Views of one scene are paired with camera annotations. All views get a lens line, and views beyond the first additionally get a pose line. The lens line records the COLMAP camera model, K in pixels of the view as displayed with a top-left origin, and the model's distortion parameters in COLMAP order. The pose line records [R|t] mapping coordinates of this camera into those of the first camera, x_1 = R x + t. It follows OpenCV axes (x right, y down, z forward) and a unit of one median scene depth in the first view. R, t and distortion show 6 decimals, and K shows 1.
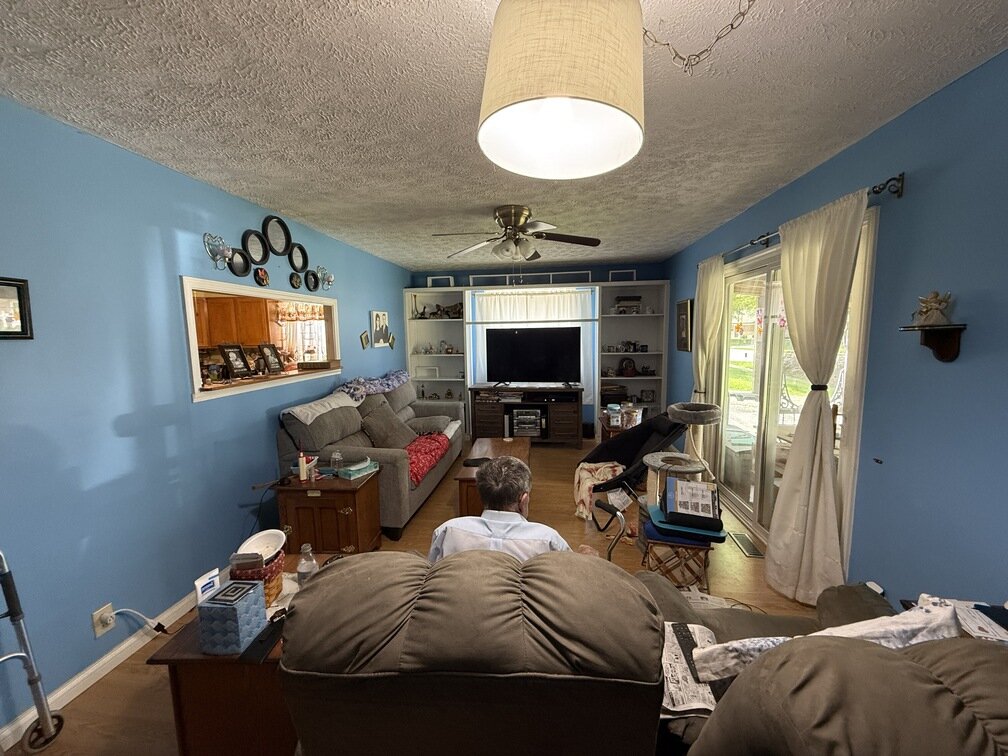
lens RADIAL K [[401.6, 0, 507.1], [0, 401.6, 379.2], [0, 0, 1]] dist [0.001857, -0.000177]
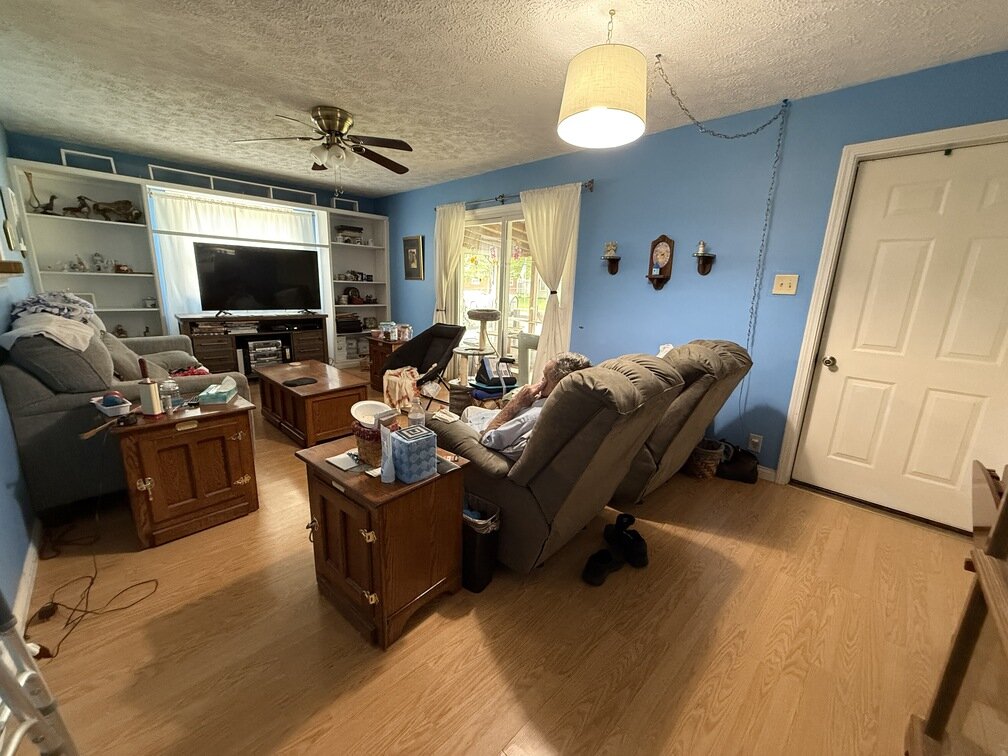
lens RADIAL K [[401.6, 0, 505.0], [0, 401.6, 379.4], [0, 0, 1]] dist [0.001857, -0.000177]
pose [[0.612803, -0.146011, 0.776630, -0.333811], [0.046844, 0.987766, 0.148743, 0.052537], [-0.788846, -0.054770, 0.612145, 0.020405]]
